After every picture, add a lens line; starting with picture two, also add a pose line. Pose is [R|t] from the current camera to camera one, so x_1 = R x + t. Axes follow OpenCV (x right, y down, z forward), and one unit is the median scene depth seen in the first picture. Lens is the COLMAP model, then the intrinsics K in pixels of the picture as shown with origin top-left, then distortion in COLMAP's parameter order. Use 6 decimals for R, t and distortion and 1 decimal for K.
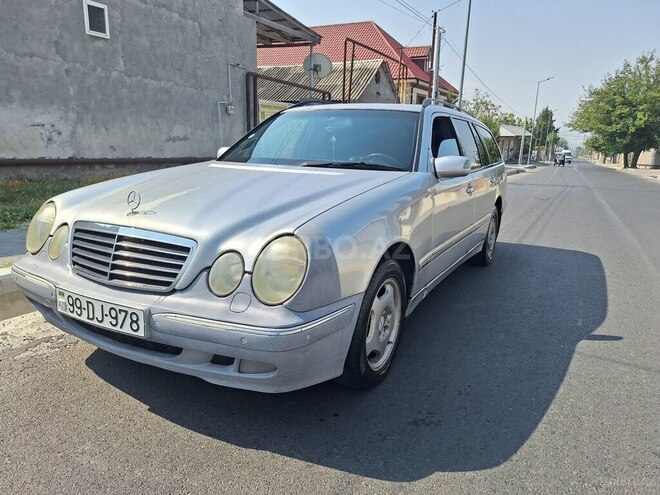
lens RADIAL K [[457.1, 0, 344.2], [0, 457.1, 246.1], [0, 0, 1]] dist [0.073868, -0.073516]
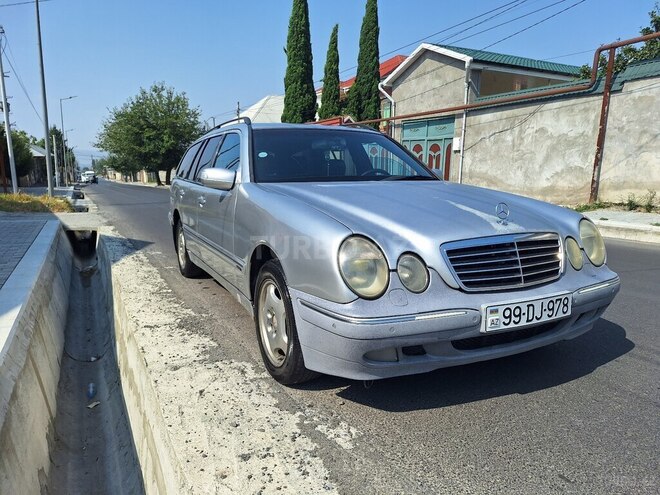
lens RADIAL K [[457.1, 0, 344.2], [0, 457.1, 246.1], [0, 0, 1]] dist [0.073868, -0.073516]
pose [[0.573395, -0.158828, 0.803736, -0.188215], [0.192181, 0.979732, 0.056502, -0.018148], [-0.796420, 0.122064, 0.592297, 0.079020]]
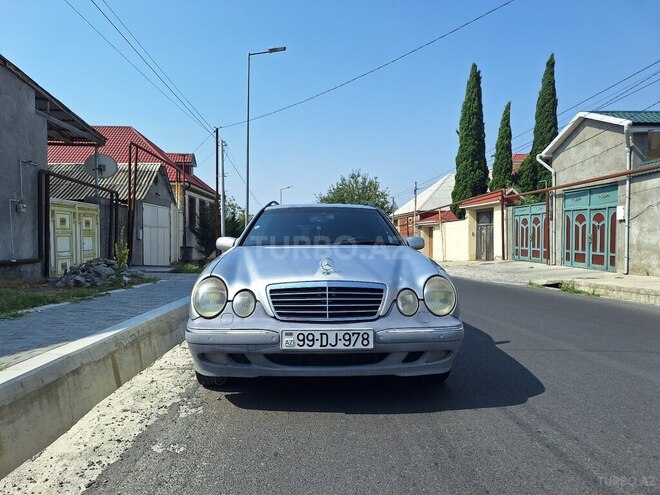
lens RADIAL K [[454.1, 0, 335.6], [0, 454.1, 246.1], [0, 0, 1]] dist [0.090398, -0.115647]
pose [[0.865154, -0.031197, 0.500536, -0.139098], [0.135507, 0.975481, -0.173420, 0.012157], [-0.482853, 0.217861, 0.848168, -0.031510]]
